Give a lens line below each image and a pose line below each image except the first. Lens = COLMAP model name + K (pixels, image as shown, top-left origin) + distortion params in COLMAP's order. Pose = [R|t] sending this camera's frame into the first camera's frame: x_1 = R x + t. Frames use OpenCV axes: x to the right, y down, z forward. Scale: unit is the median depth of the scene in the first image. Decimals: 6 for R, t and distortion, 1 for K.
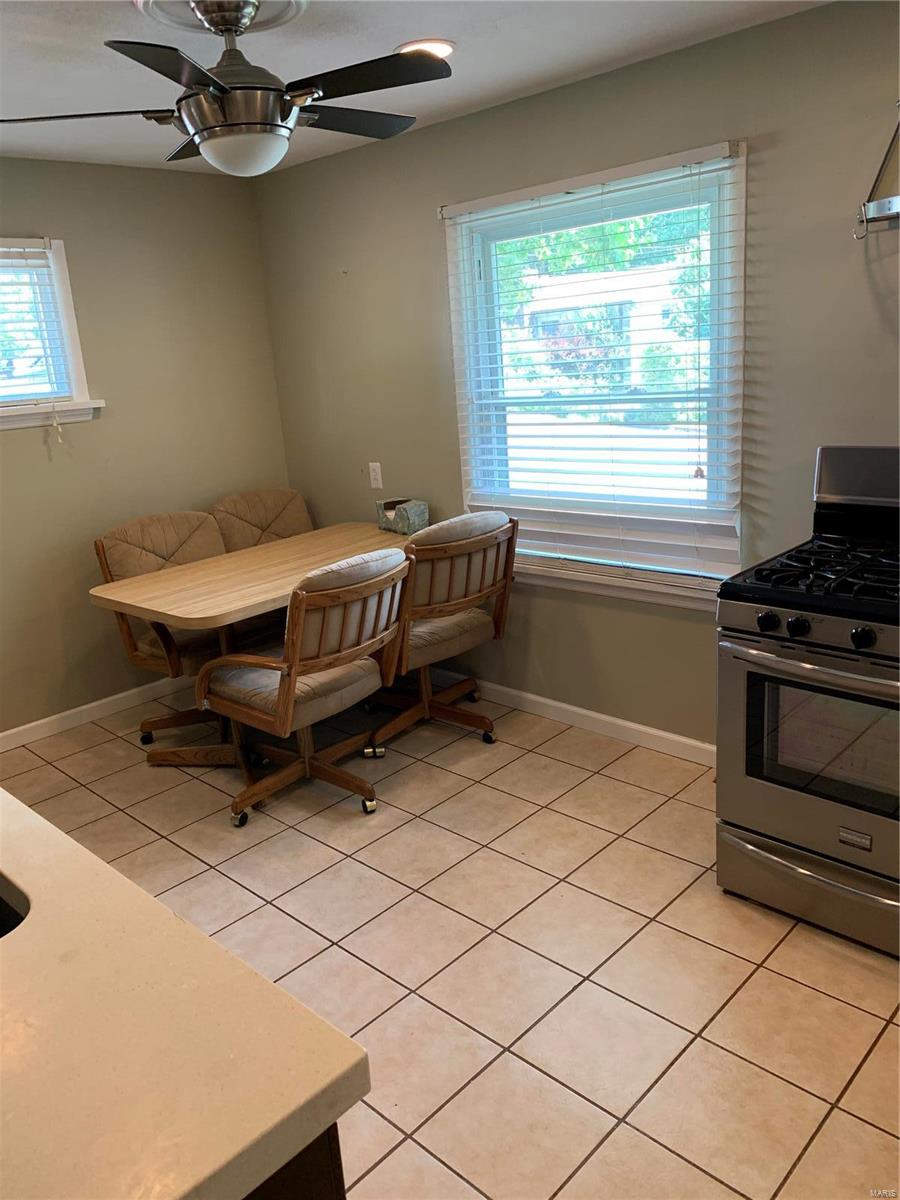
lens RADIAL K [[921.7, 0, 450.0], [0, 921.7, 600.0], [0, 0, 1]] dist [0.028942, -0.002529]
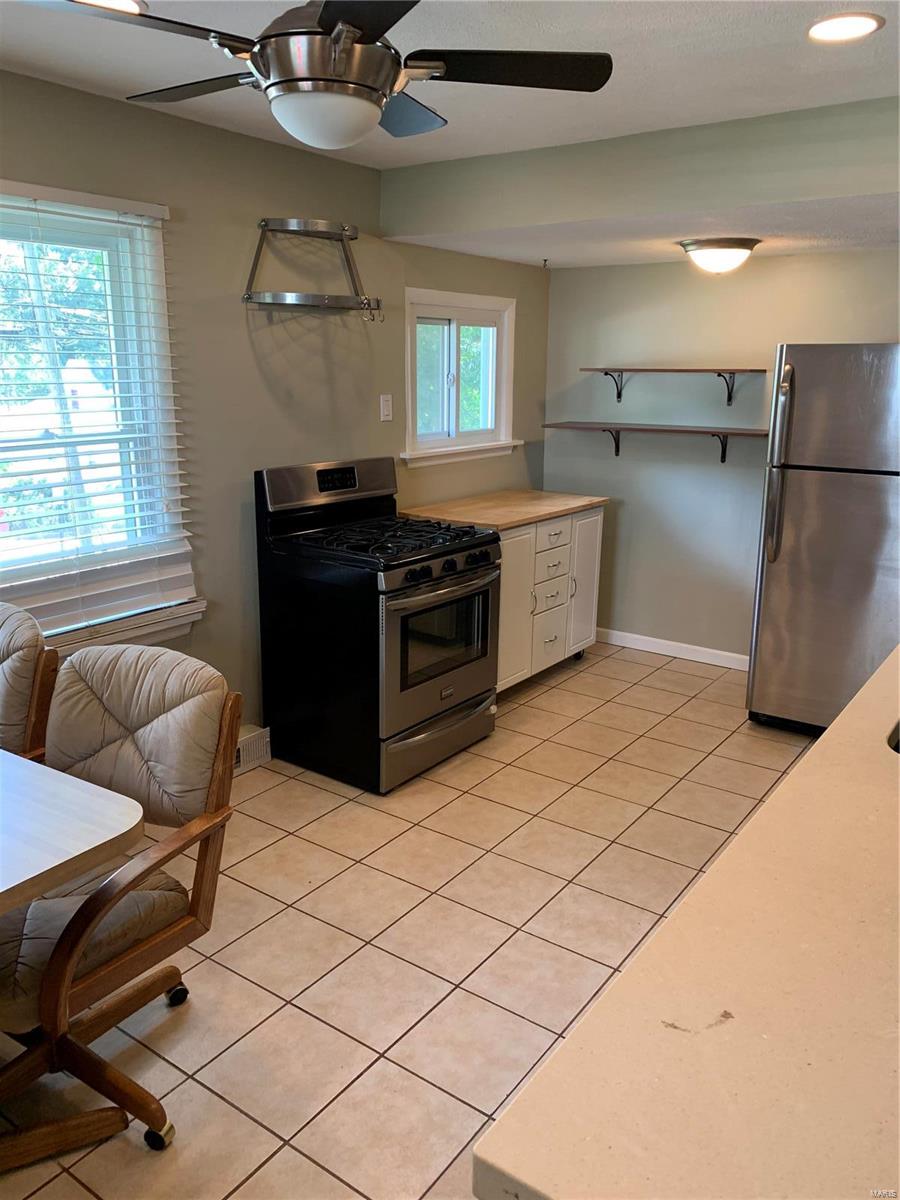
lens RADIAL K [[921.7, 0, 450.0], [0, 921.7, 600.0], [0, 0, 1]] dist [0.028942, -0.002529]
pose [[-0.146287, -0.175916, 0.973475, -0.880169], [0.270115, 0.939563, 0.210379, -0.184844], [-0.951650, 0.293726, -0.089929, 0.872600]]
